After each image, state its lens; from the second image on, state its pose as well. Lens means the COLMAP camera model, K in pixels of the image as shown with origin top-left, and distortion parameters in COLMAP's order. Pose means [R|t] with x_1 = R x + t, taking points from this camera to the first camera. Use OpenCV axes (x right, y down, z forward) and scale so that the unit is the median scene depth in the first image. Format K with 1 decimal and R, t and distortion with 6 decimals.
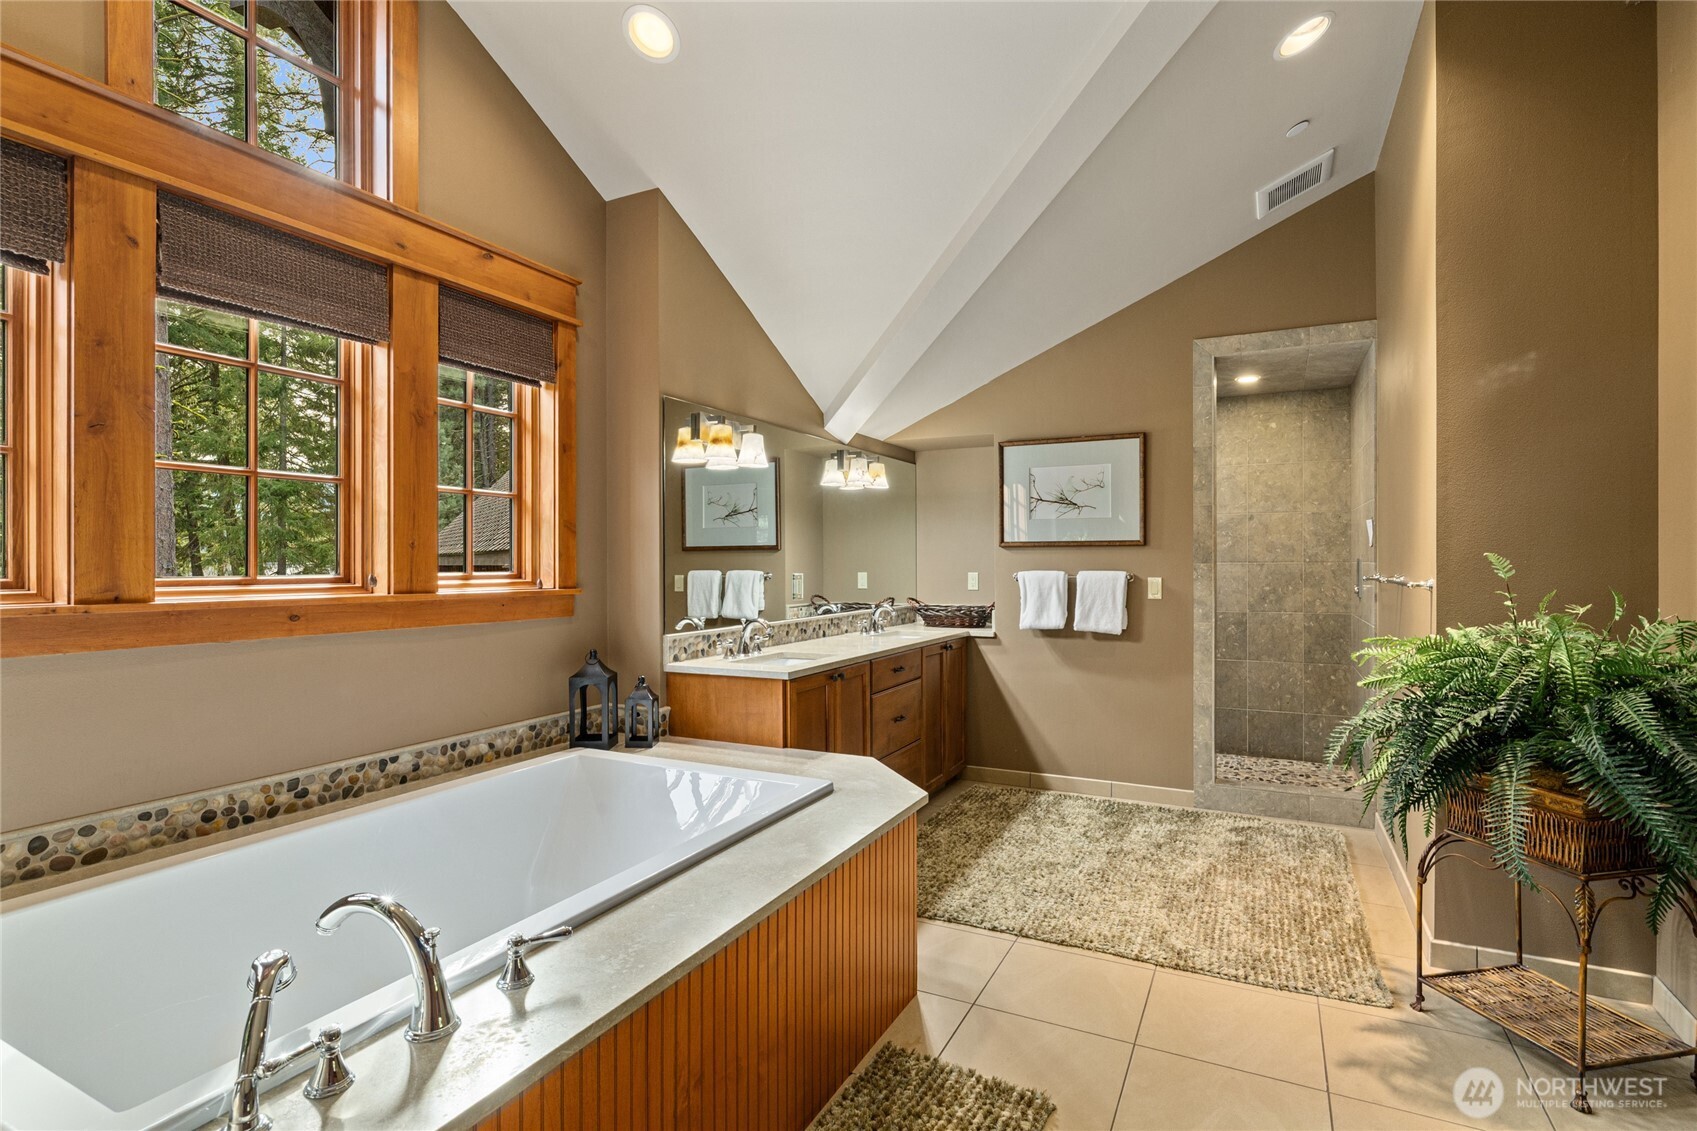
lens RADIAL K [[837.0, 0, 848.5], [0, 837.0, 565.5], [0, 0, 1]] dist [-0.002674, 0.001523]
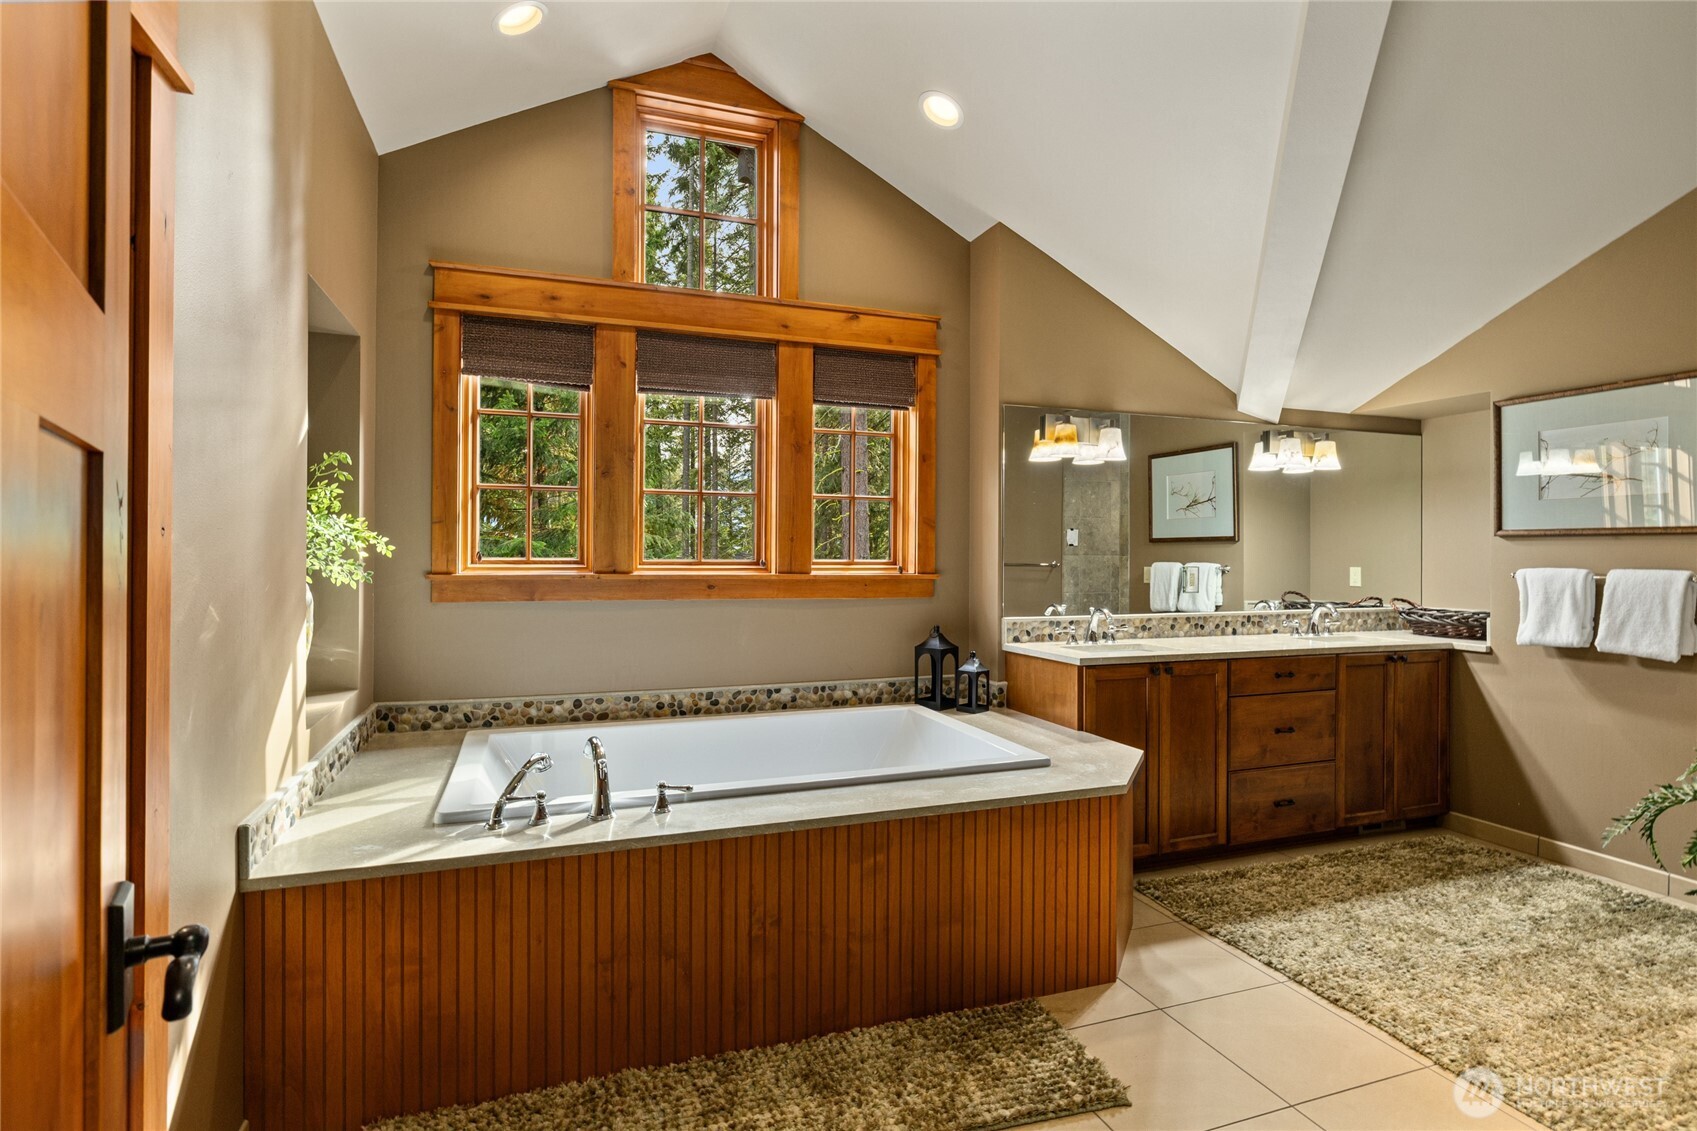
lens RADIAL K [[871.9, 0, 857.9], [0, 871.9, 554.4], [0, 0, 1]] dist [0.000548, 0.001283]
pose [[0.727809, 0.006944, -0.685745, 0.454472], [-0.009529, 0.999955, 0.000012, 0.000055], [0.685713, 0.006525, 0.727842, 0.014734]]
